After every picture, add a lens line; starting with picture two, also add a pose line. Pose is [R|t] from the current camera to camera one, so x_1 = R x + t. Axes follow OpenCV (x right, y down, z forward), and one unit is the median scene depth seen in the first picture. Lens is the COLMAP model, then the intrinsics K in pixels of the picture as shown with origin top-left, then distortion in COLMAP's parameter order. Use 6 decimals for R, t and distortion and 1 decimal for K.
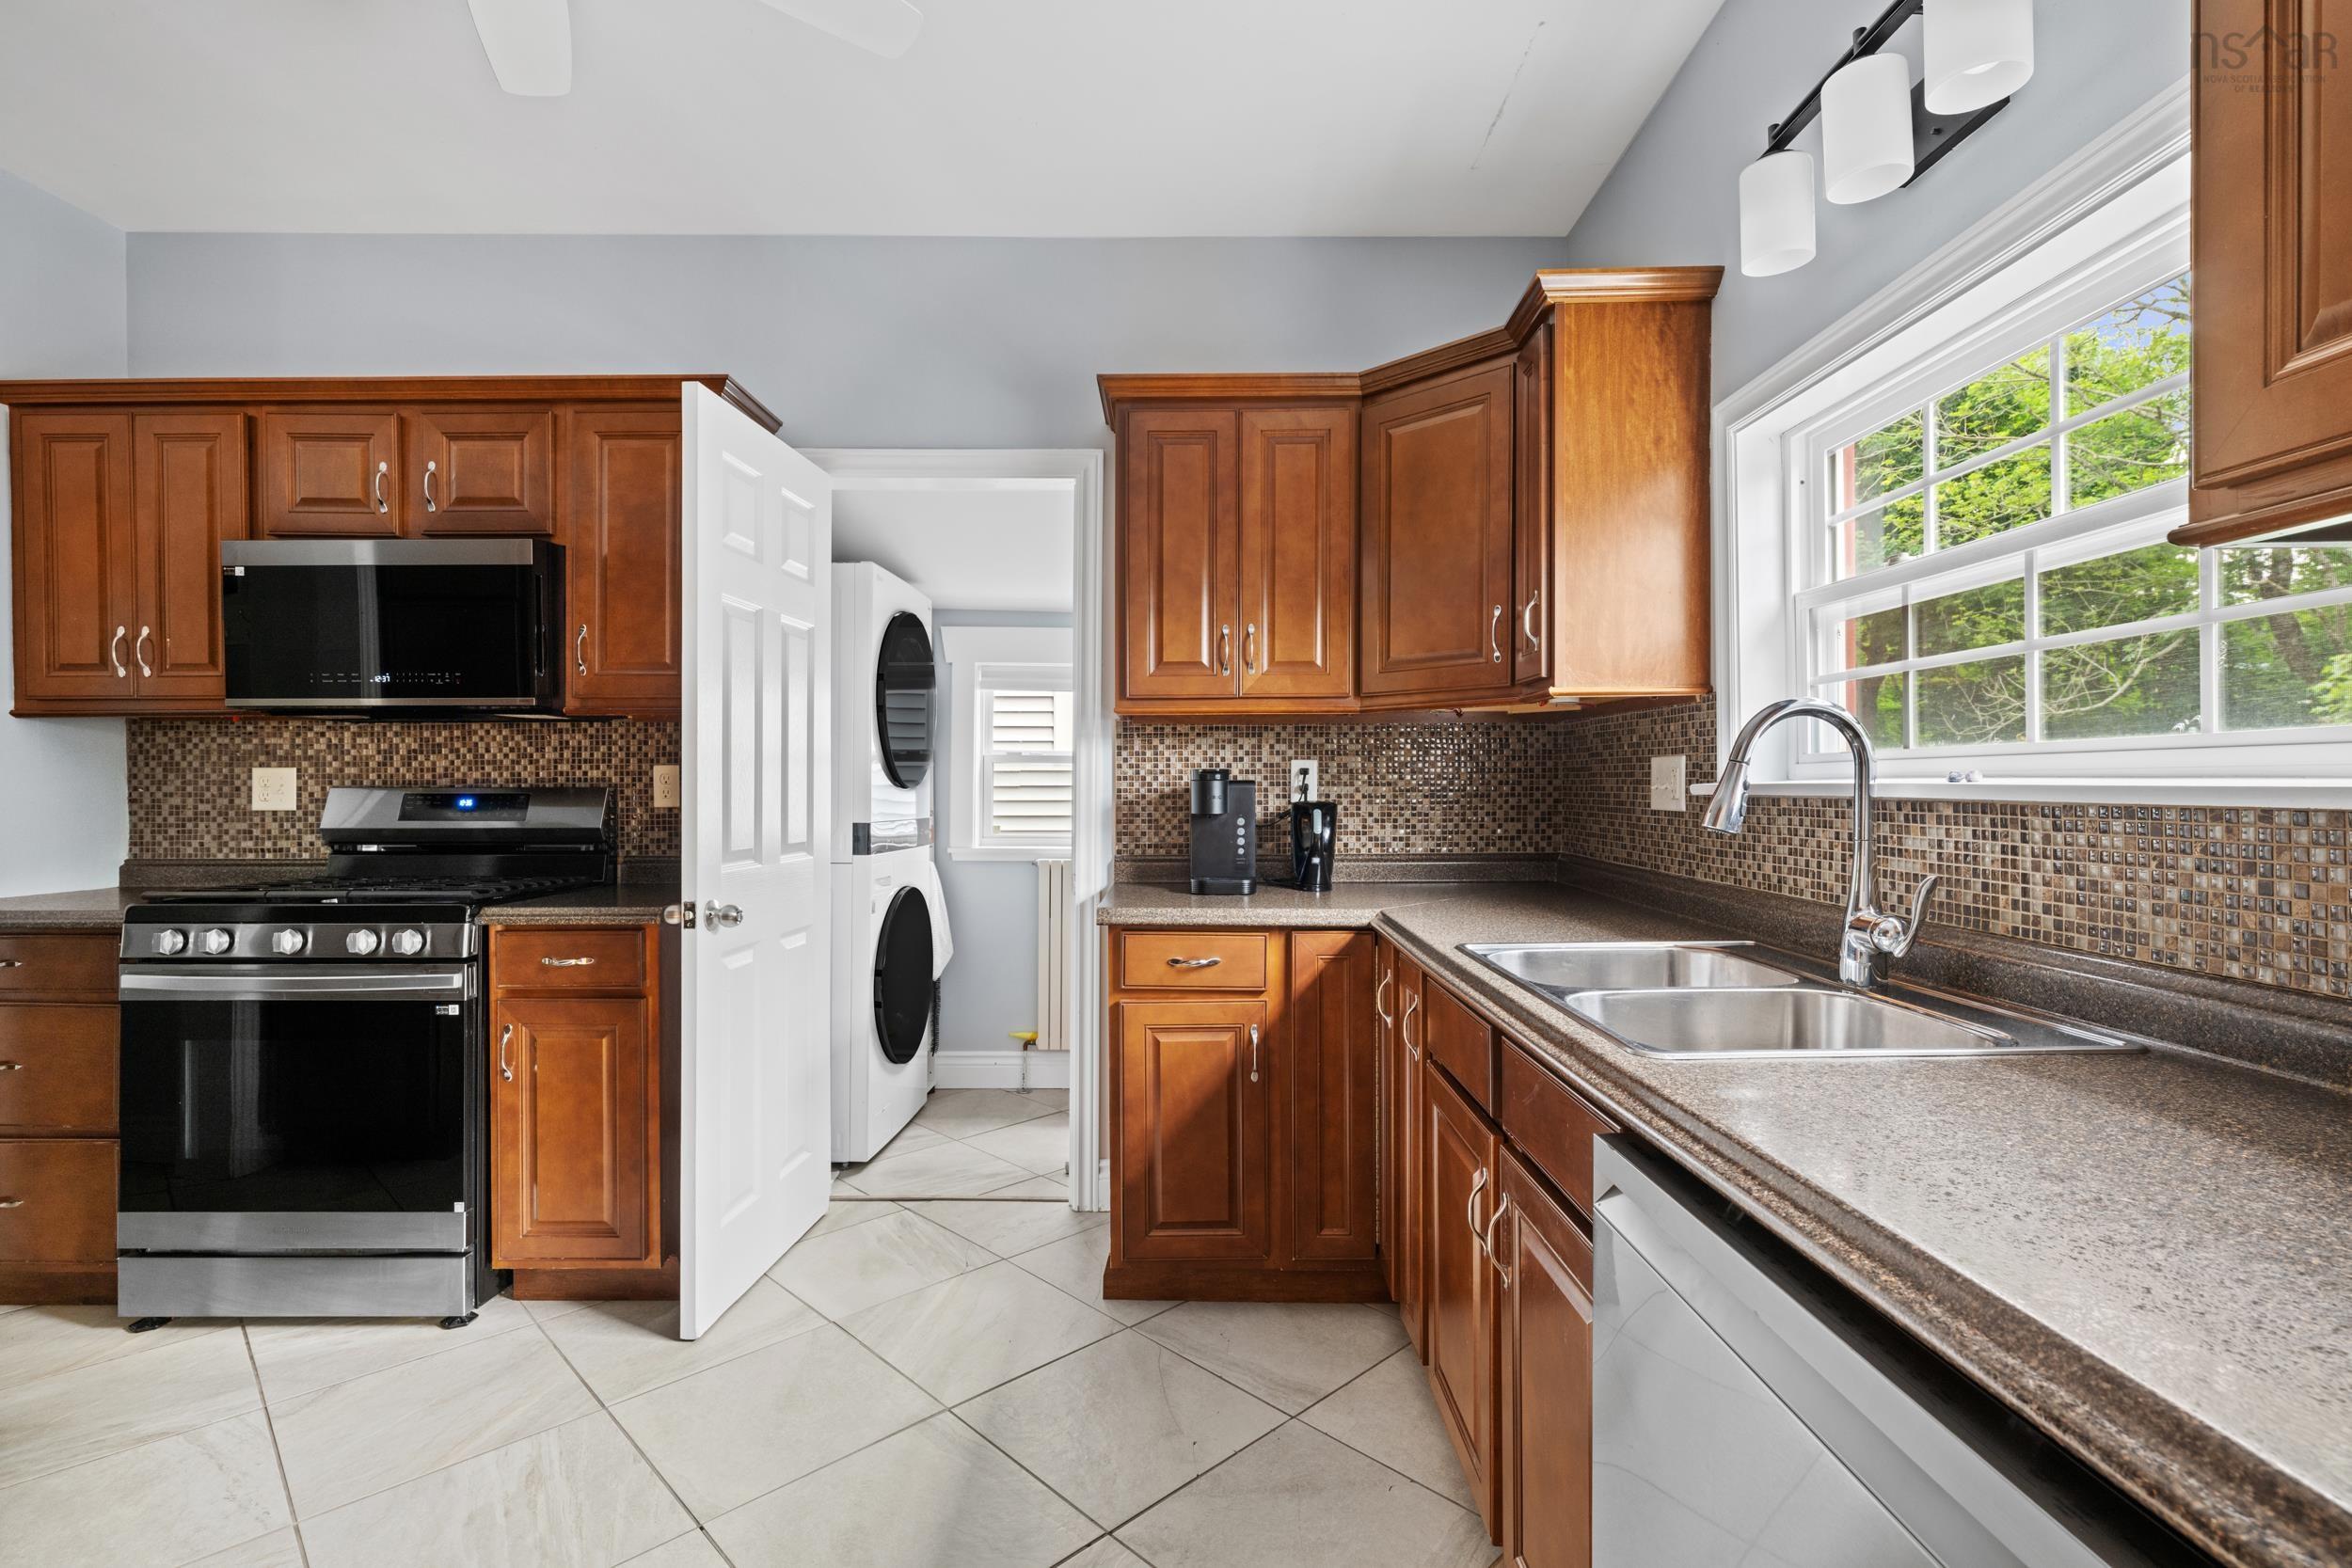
lens RADIAL K [[1091.2, 0, 1176.0], [0, 1091.2, 784.0], [0, 0, 1]] dist [0.000309, -0.000004]
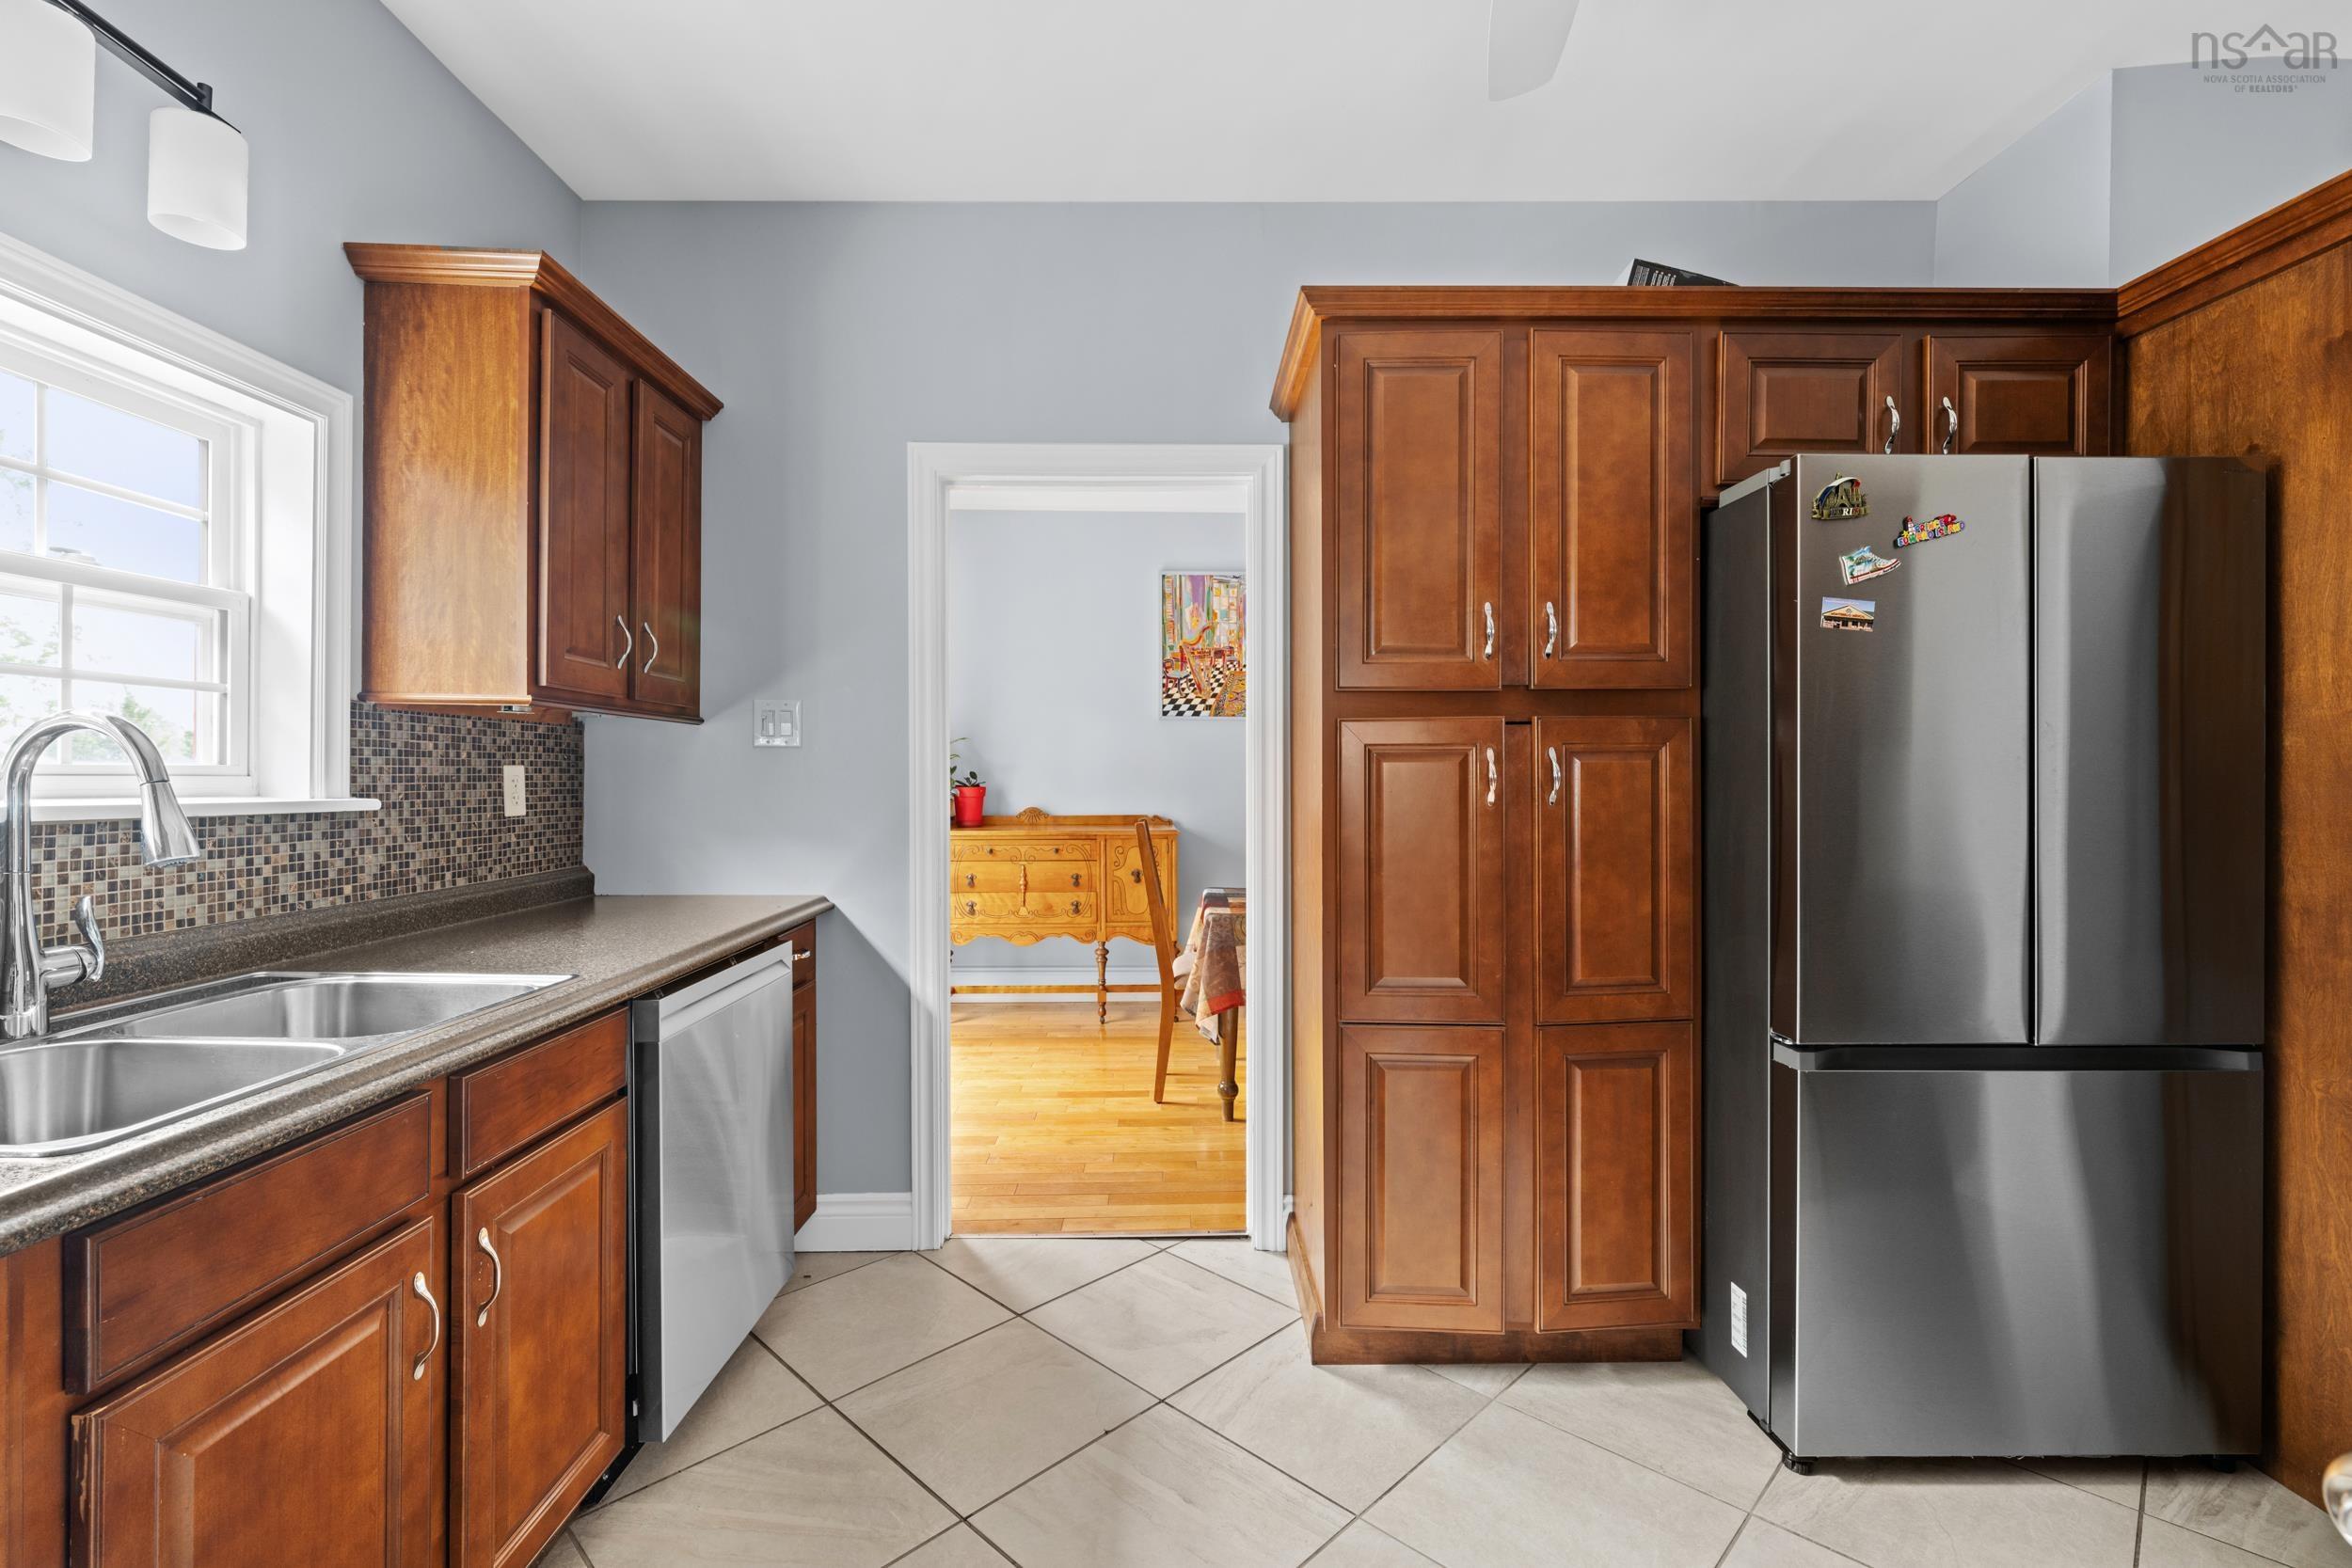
lens RADIAL K [[1052.5, 0, 1174.0], [0, 1052.5, 791.8], [0, 0, 1]] dist [0.001210, 0.000018]
pose [[-0.999941, 0.000399, -0.010852, -0.179542], [0.000264, 0.999922, 0.012474, -0.014352], [0.010856, 0.012470, -0.999863, 1.148212]]
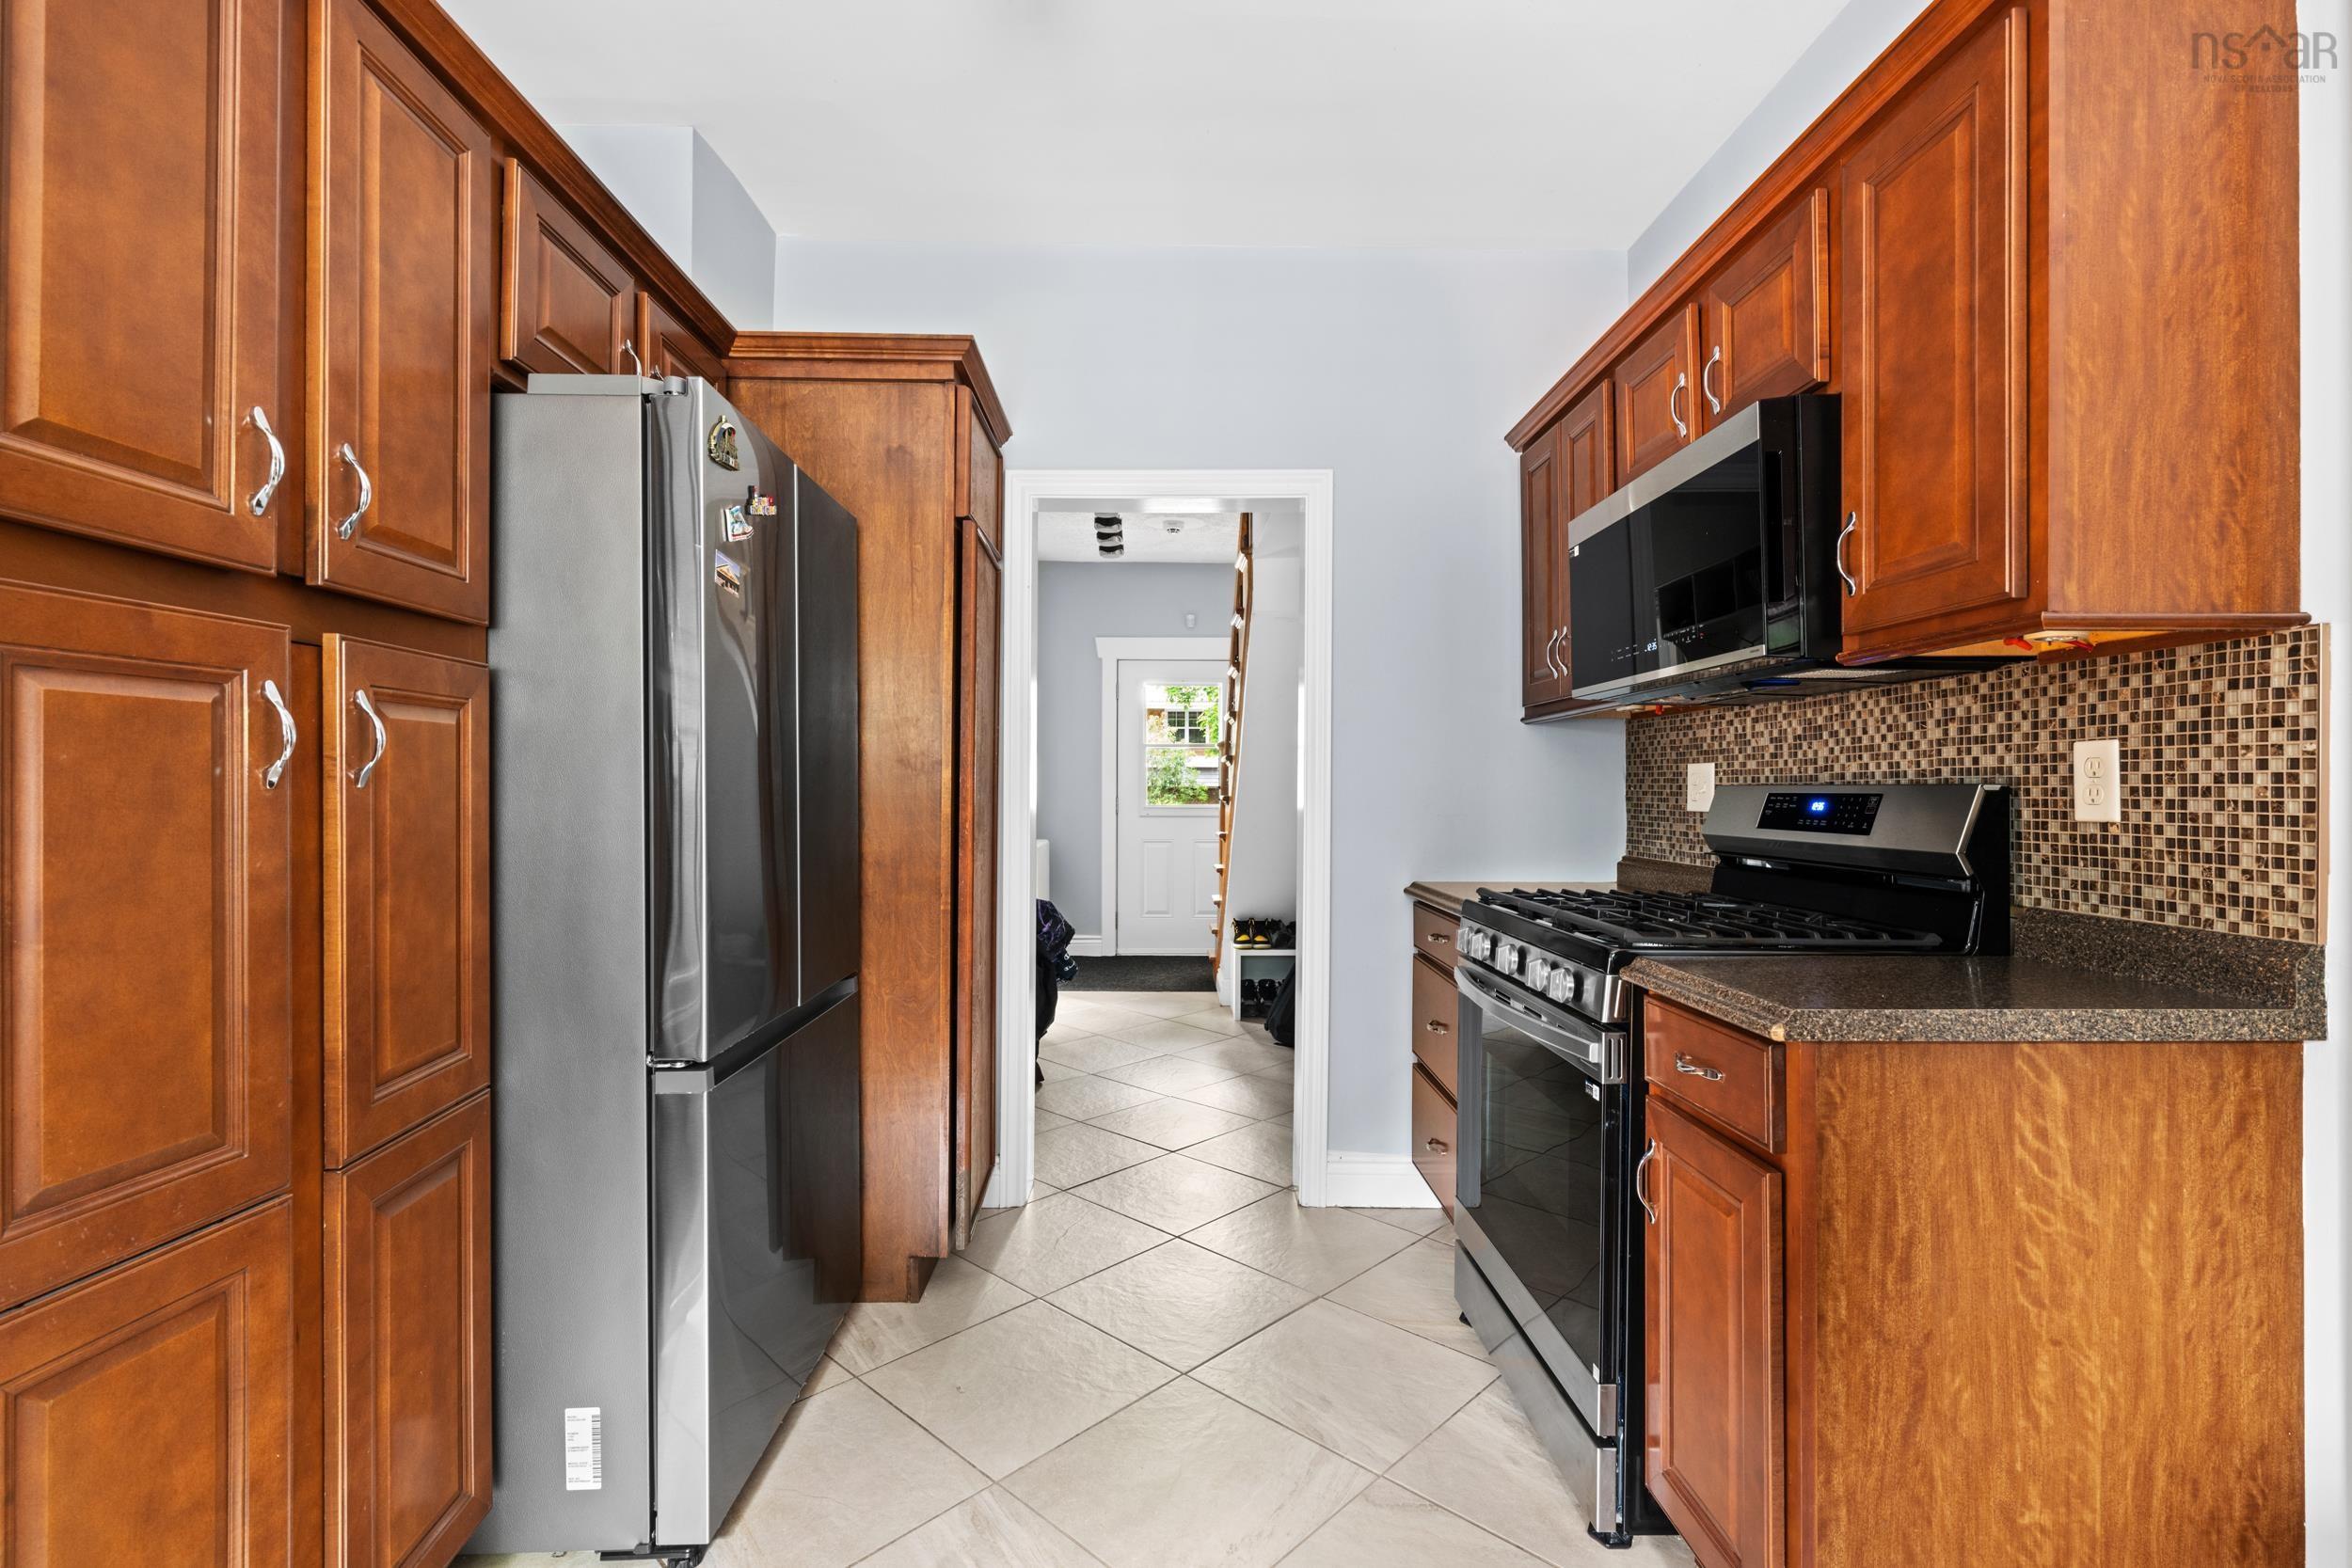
lens RADIAL K [[1069.6, 0, 1178.0], [0, 1069.6, 780.3], [0, 0, 1]] dist [-0.000726, 0.000017]
pose [[0.035786, -0.008230, -0.999326, 0.031970], [-0.000784, 0.999966, -0.008263, 0.007494], [0.999359, 0.001079, 0.035778, 0.675418]]
